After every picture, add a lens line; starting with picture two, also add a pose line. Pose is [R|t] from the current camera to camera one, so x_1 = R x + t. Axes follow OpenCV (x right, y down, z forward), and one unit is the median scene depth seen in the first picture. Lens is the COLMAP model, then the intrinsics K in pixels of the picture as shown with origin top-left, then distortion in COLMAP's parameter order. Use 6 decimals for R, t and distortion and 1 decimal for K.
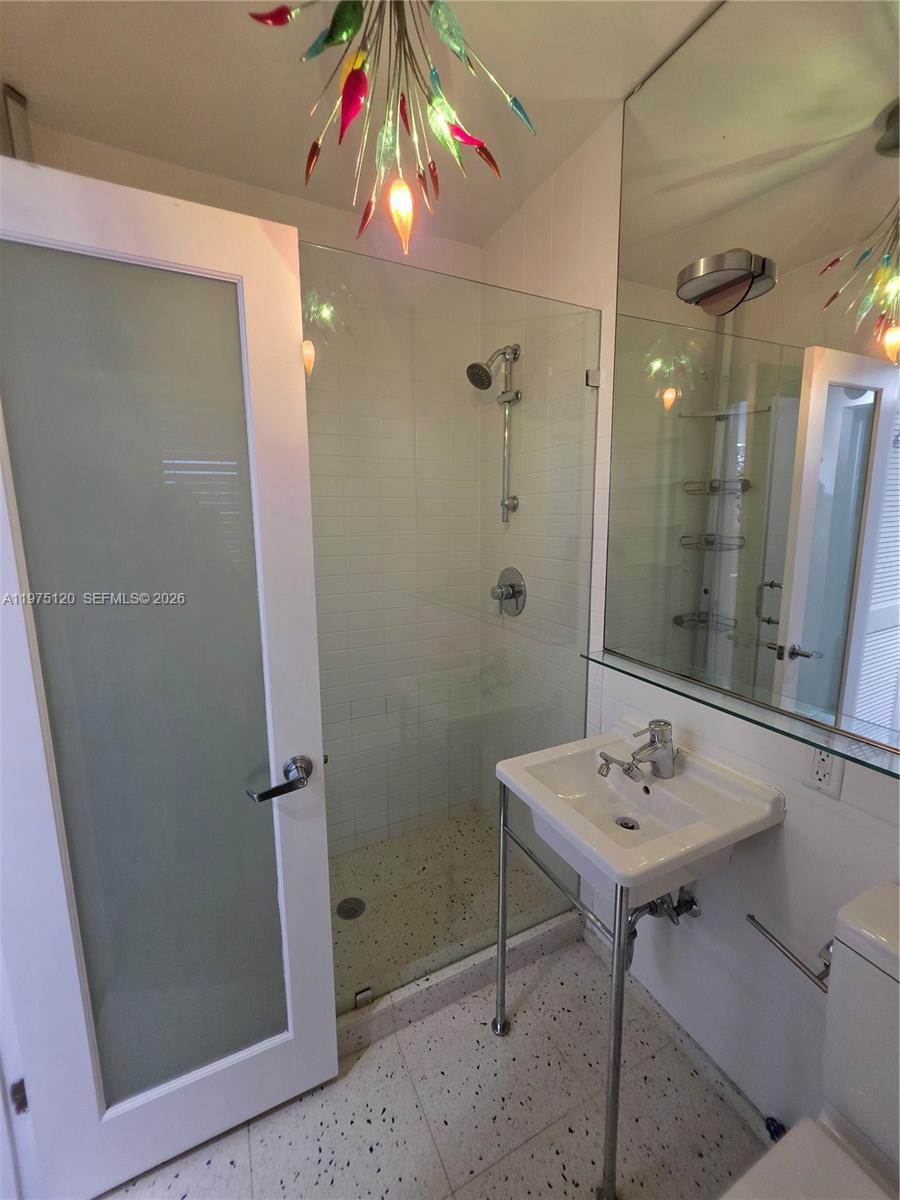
lens RADIAL K [[483.9, 0, 450.0], [0, 483.9, 591.1], [0, 0, 1]] dist [0.000094, 0.001289]
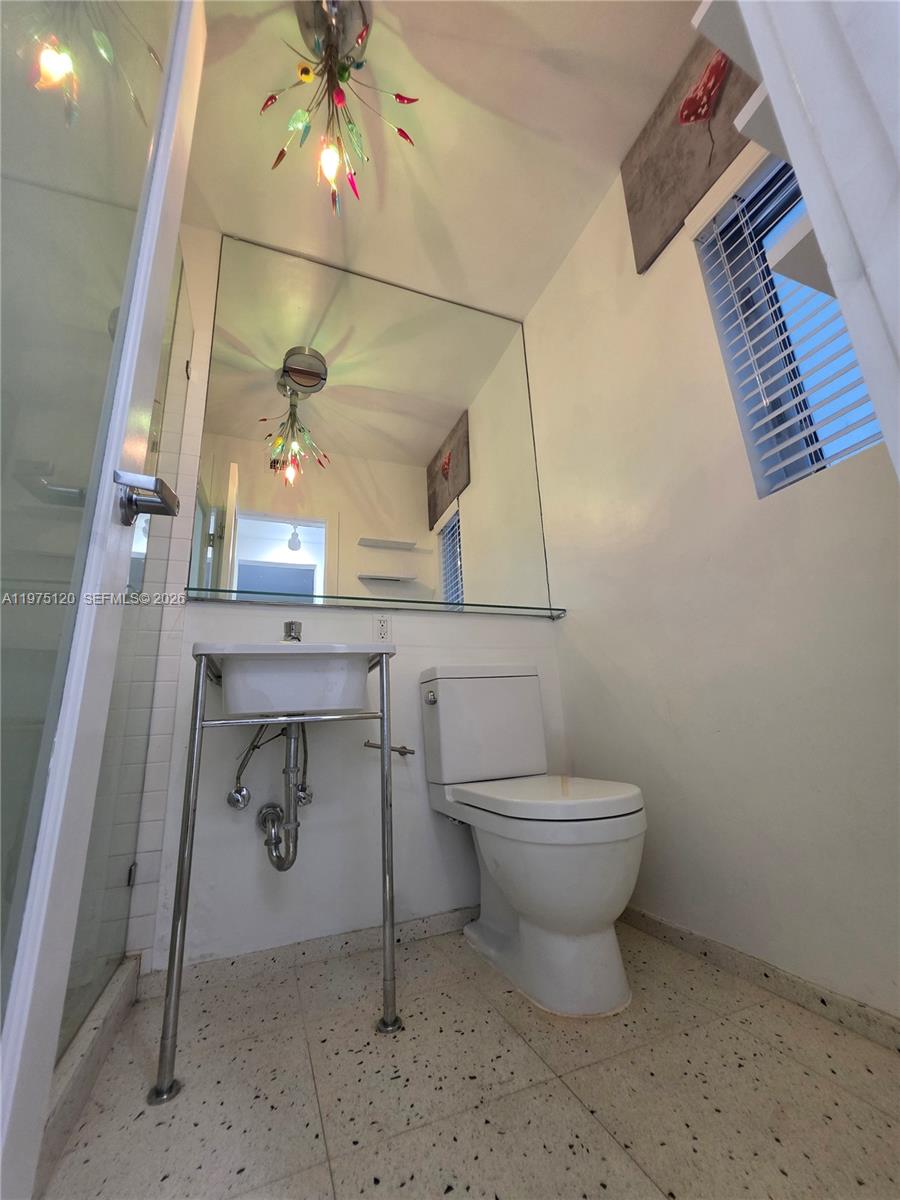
lens RADIAL K [[483.9, 0, 448.9], [0, 483.9, 595.1], [0, 0, 1]] dist [0.000094, 0.001289]
pose [[0.087520, 0.288237, 0.953551, -0.652862], [0.209634, 0.930459, -0.300498, 0.592042], [-0.973855, 0.226196, 0.021009, 0.510547]]
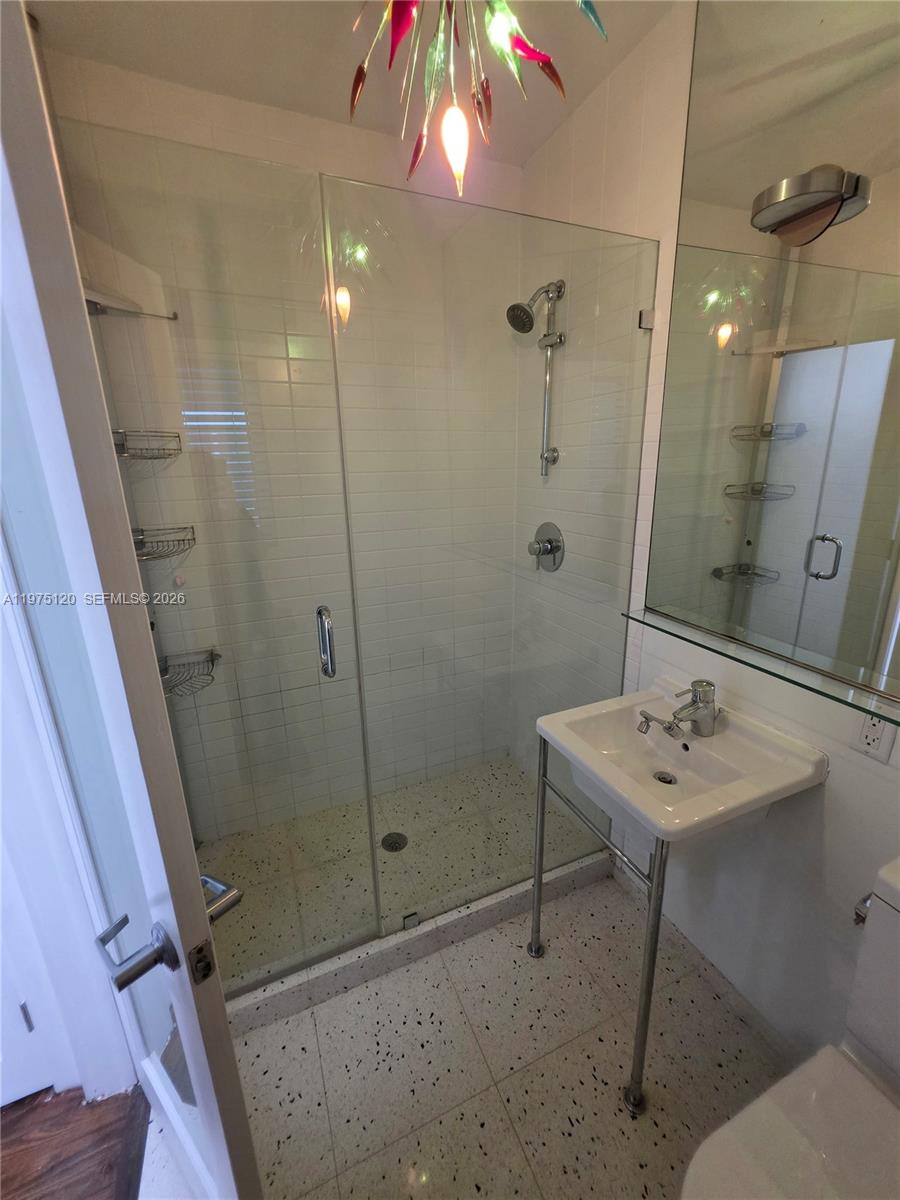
lens RADIAL K [[483.9, 0, 447.6], [0, 483.9, 592.1], [0, 0, 1]] dist [0.000094, 0.001289]
pose [[0.998560, 0.001853, -0.053618, -0.037304], [0.004288, 0.993450, 0.114183, -0.029371], [0.053479, -0.114249, 0.992012, -0.002327]]
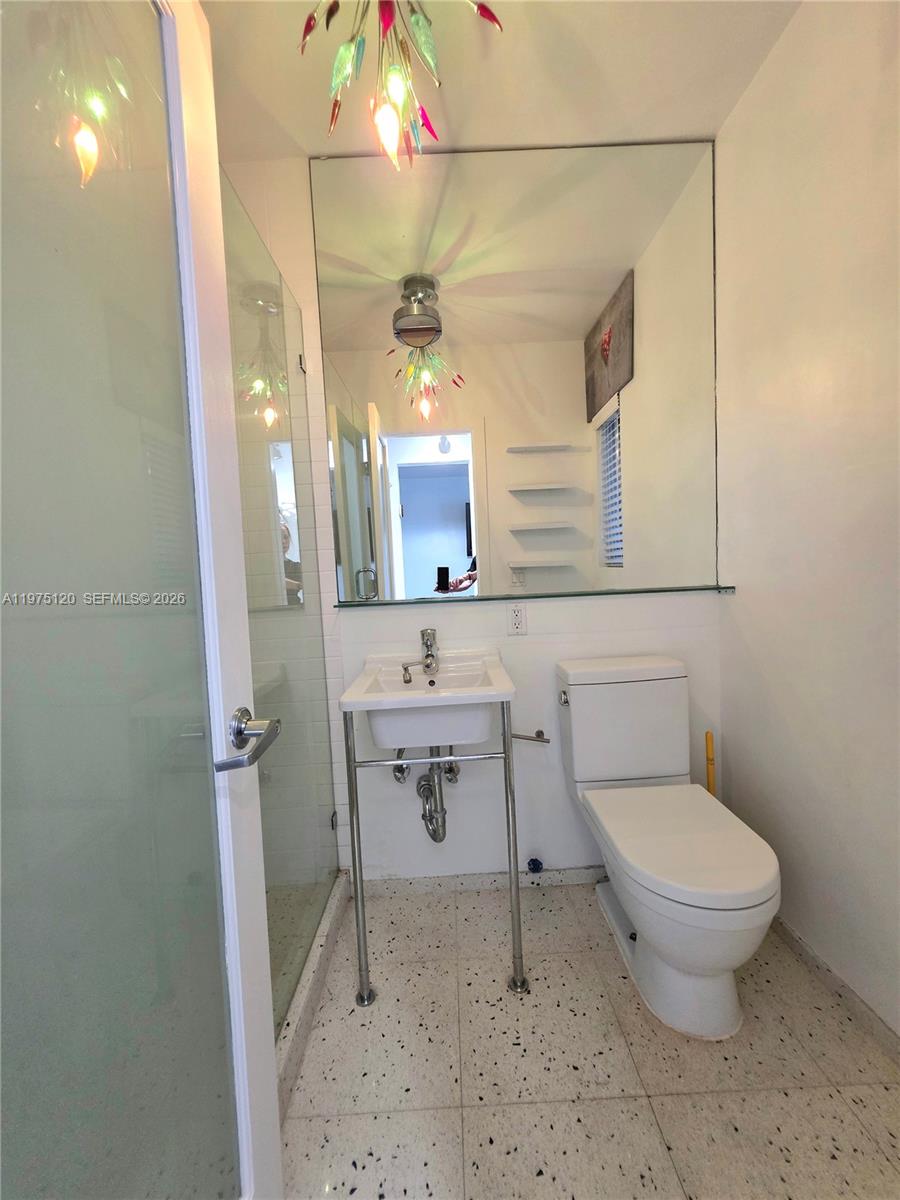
lens RADIAL K [[483.9, 0, 446.5], [0, 483.9, 597.2], [0, 0, 1]] dist [0.000094, 0.001289]
pose [[0.435572, -0.050008, 0.898763, -0.643133], [0.188254, 0.981437, -0.036626, 0.217743], [-0.880248, 0.185149, 0.436901, 0.329000]]
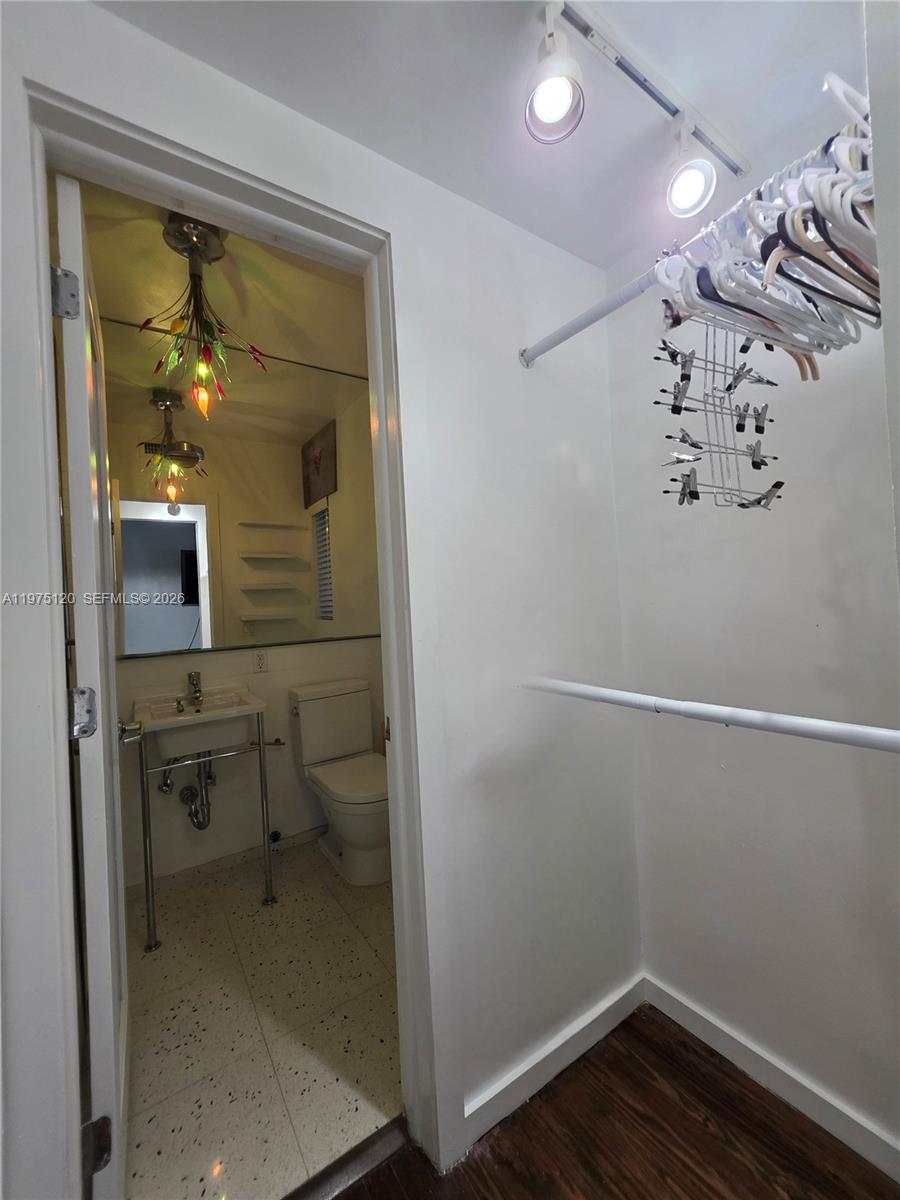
lens RADIAL K [[483.9, 0, 447.4], [0, 483.9, 597.9], [0, 0, 1]] dist [0.000094, 0.001289]
pose [[-0.123511, 0.031437, 0.991845, -1.310969], [0.215378, 0.976522, -0.004131, 0.189266], [-0.968688, 0.213112, -0.127382, 0.232909]]
